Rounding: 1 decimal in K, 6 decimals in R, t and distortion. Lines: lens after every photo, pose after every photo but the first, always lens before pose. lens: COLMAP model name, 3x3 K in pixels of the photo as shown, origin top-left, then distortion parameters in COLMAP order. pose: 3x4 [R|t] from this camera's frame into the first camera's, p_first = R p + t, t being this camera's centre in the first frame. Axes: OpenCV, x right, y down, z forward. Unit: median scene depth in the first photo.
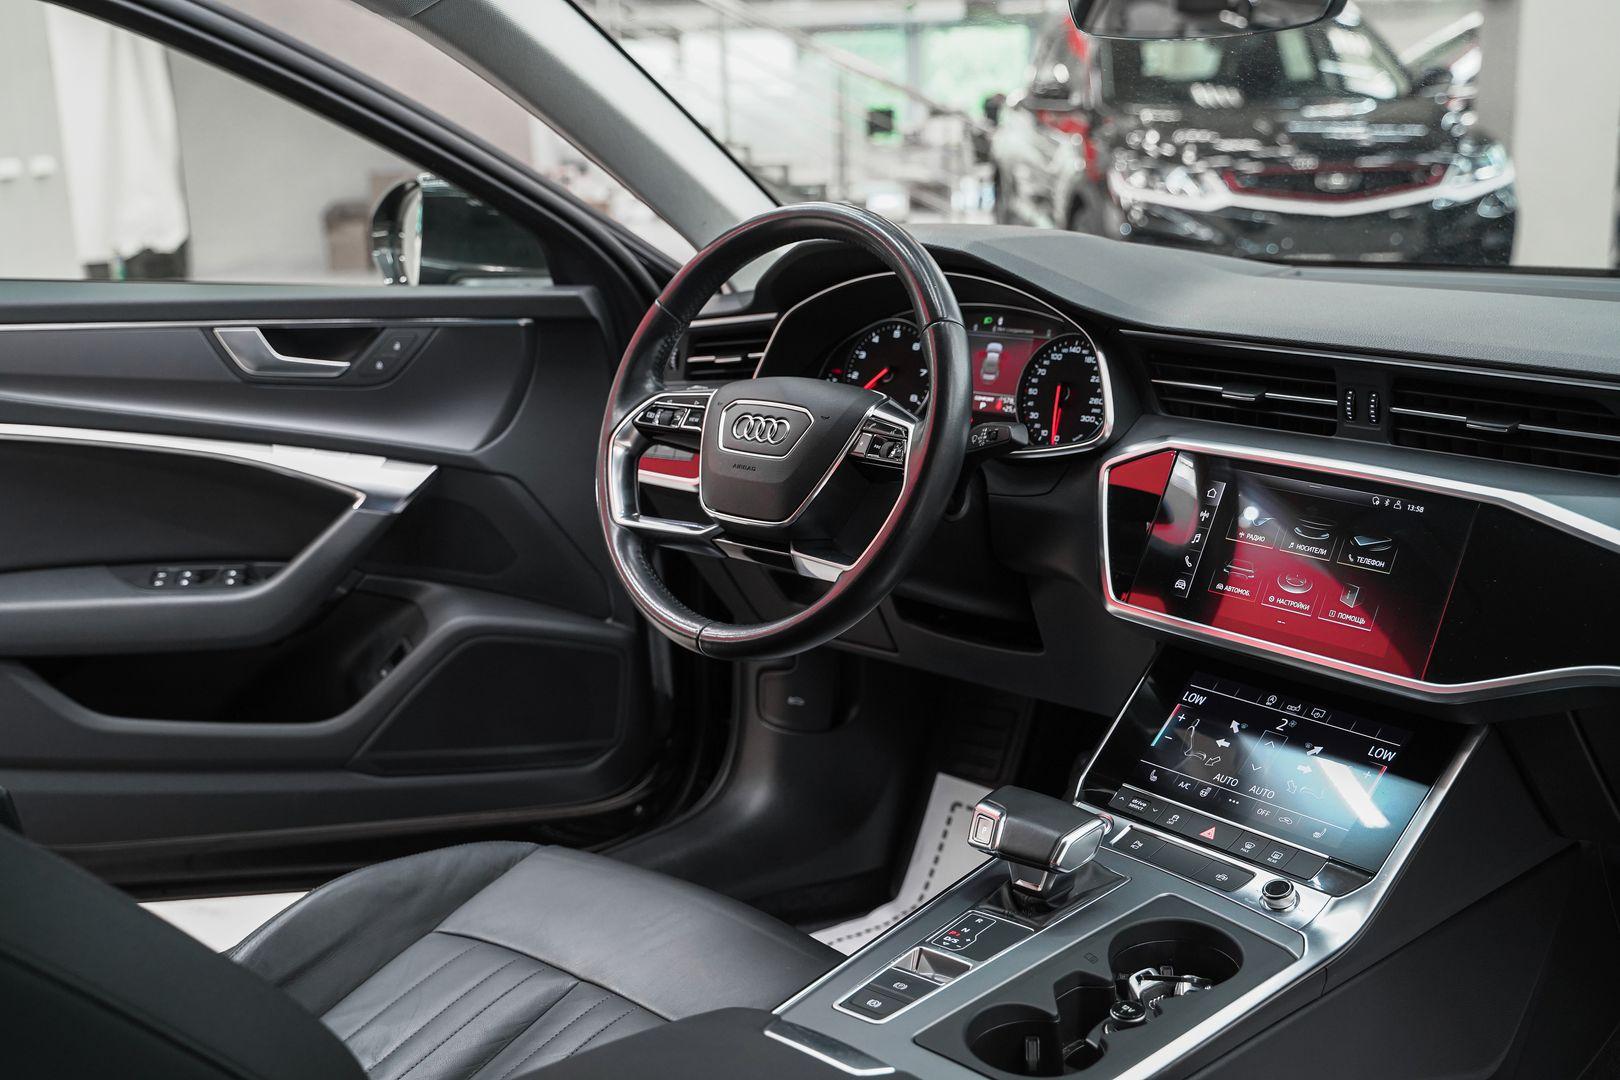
lens RADIAL K [[1838.7, 0, 815.8], [0, 1838.7, 532.3], [0, 0, 1]] dist [0.007727, 0.000000]
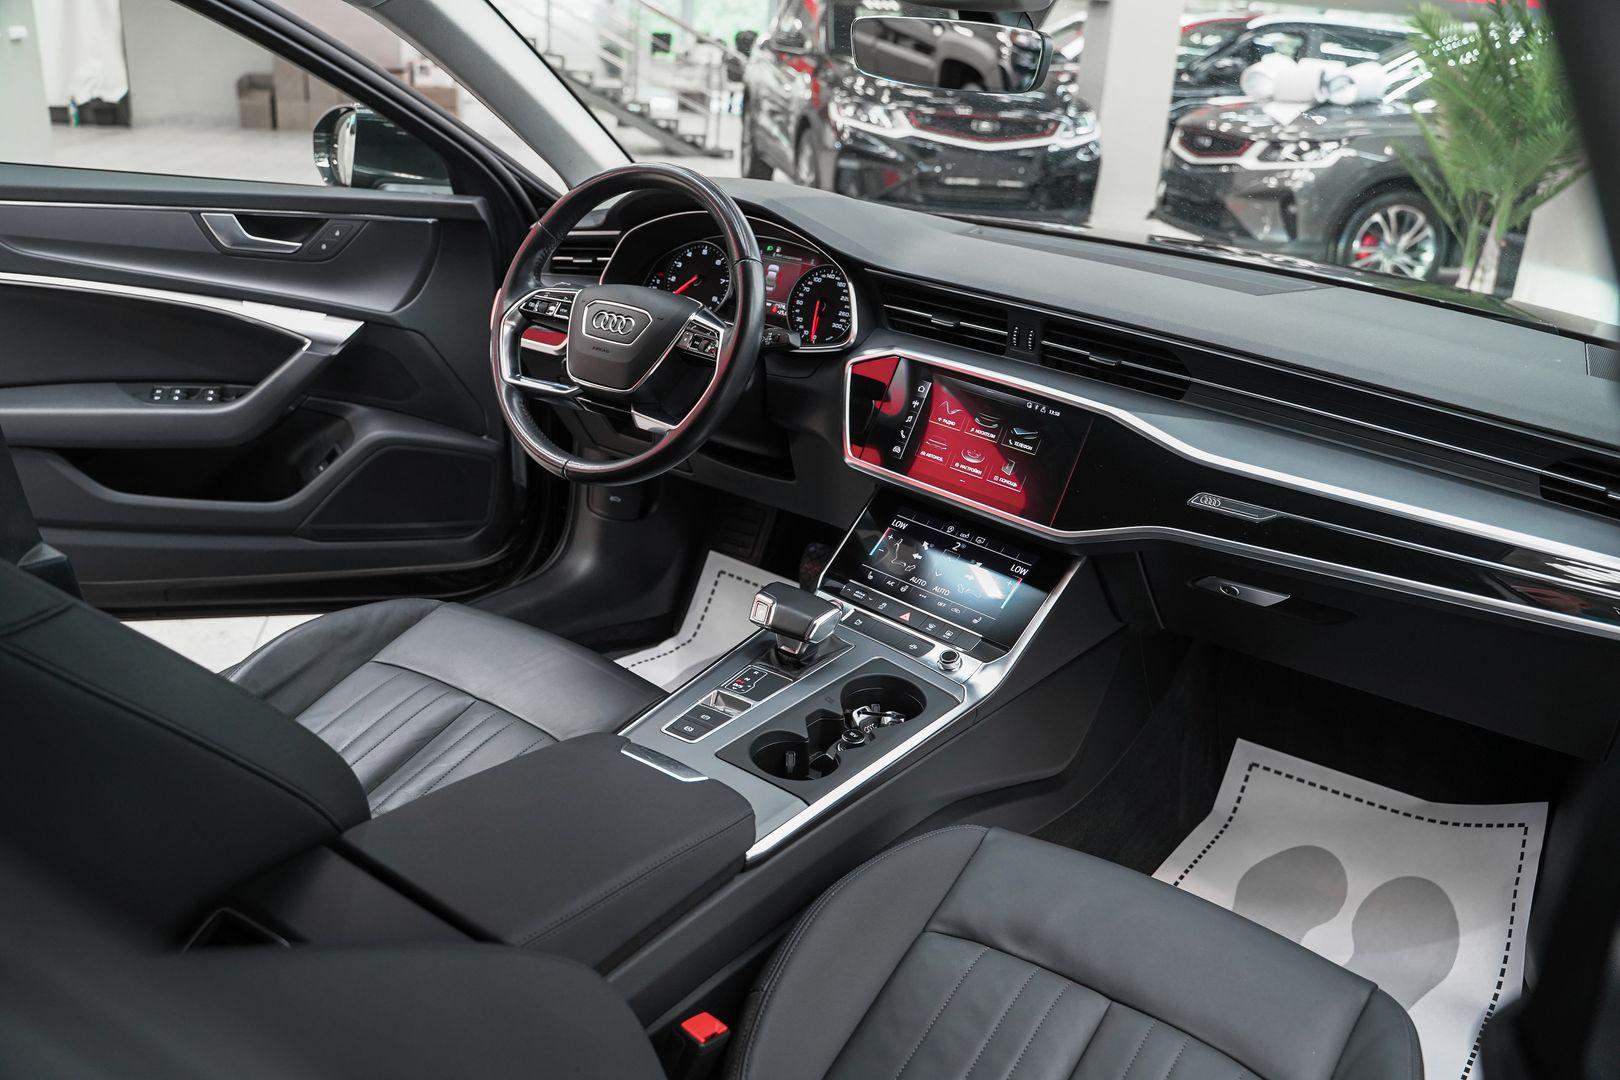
lens RADIAL K [[1304.4, 0, 805.2], [0, 1304.4, 543.7], [0, 0, 1]] dist [-0.110031, 0.075070]
pose [[0.985626, 0.035915, 0.165078, -0.040666], [-0.060531, 0.987342, 0.146600, -0.041151], [-0.157723, -0.154485, 0.975324, -0.024425]]
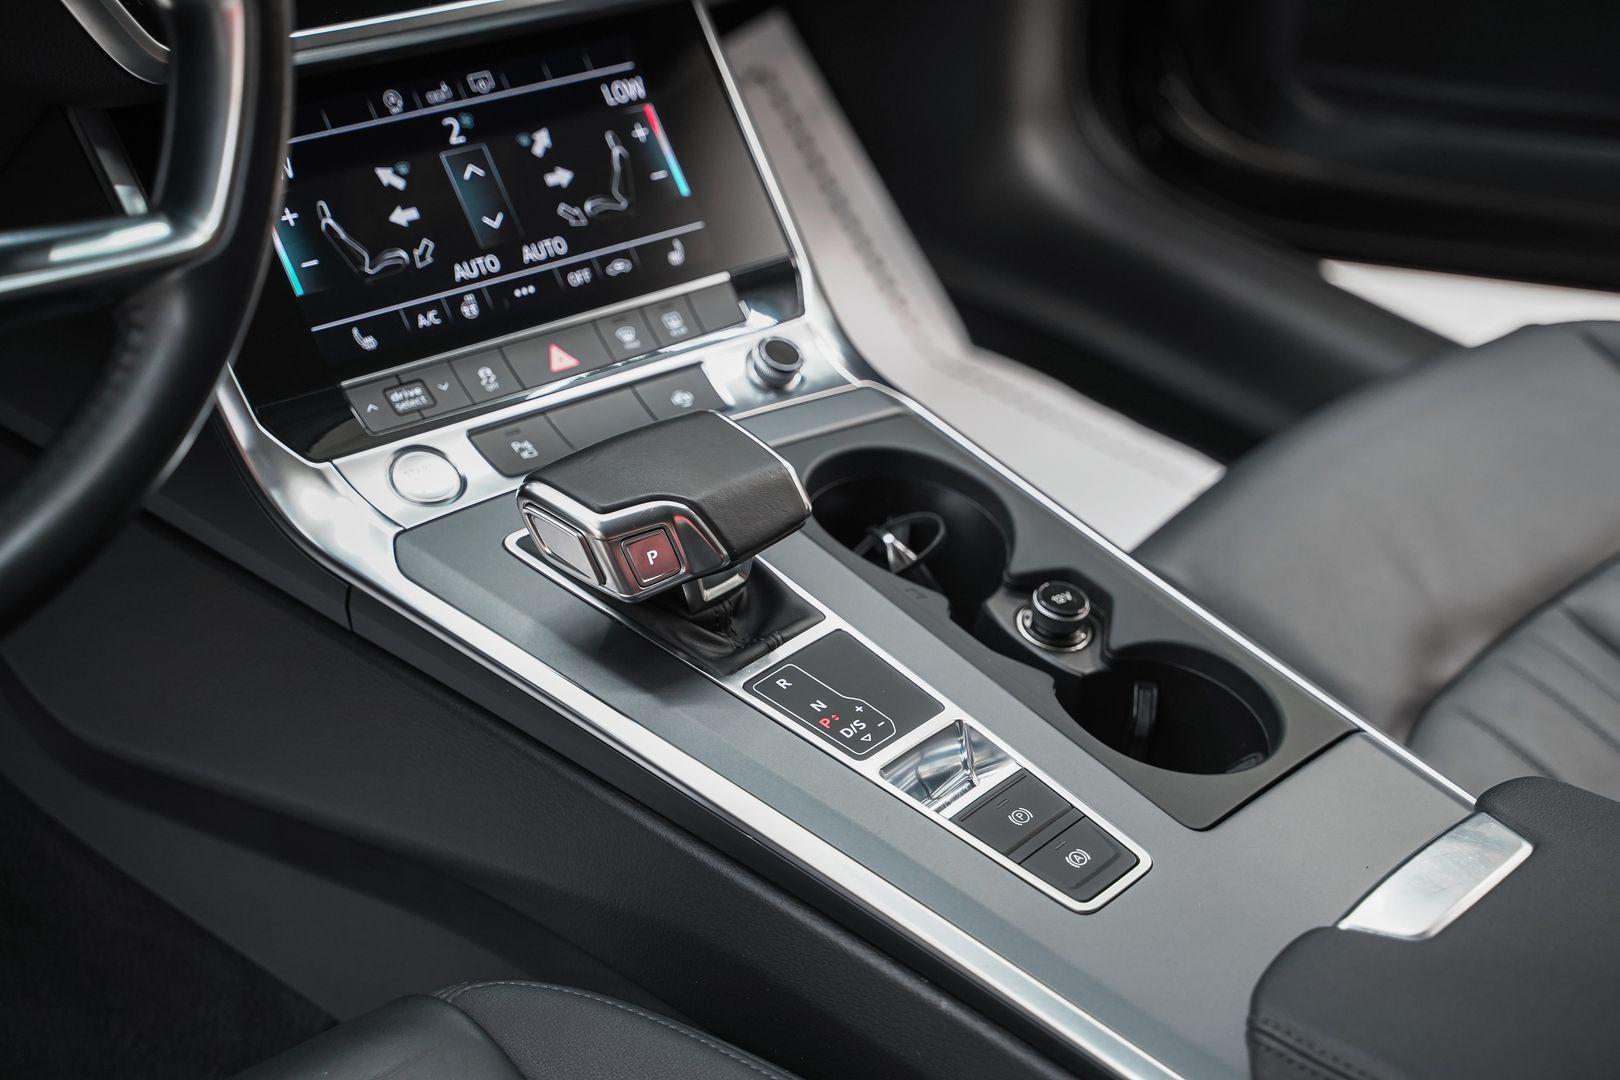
lens RADIAL K [[2844.8, 0, 812.4], [0, 2844.8, 543.8], [0, 0, 1]] dist [0.222422, 0.000000]
pose [[-0.032309, -0.544164, 0.838357, -0.456345], [0.098949, 0.832932, 0.544457, -0.212053], [-0.994568, 0.100545, 0.026933, 0.763101]]
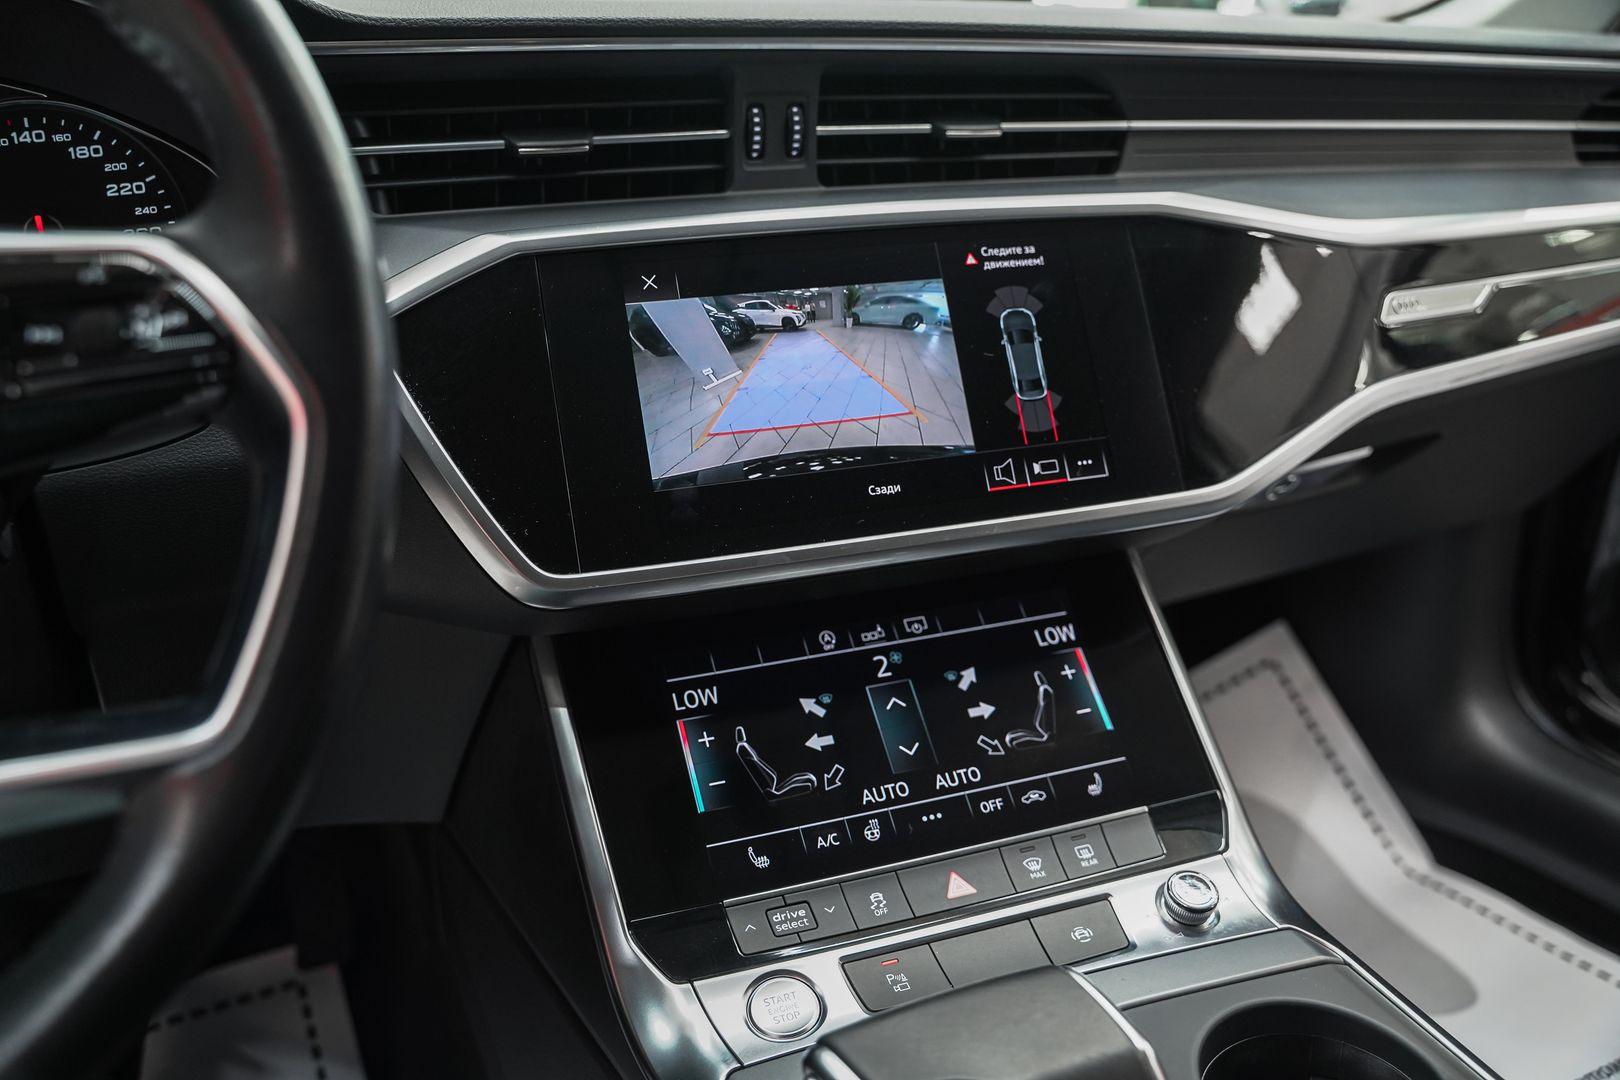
lens RADIAL K [[1304.4, 0, 810.0], [0, 1304.4, 536.4], [0, 0, 1]] dist [-0.110031, 0.075070]
pose [[0.340276, -0.287839, 0.895188, -0.102936], [0.238752, 0.947247, 0.213825, -0.026721], [-0.909511, 0.140968, 0.391047, 0.734428]]
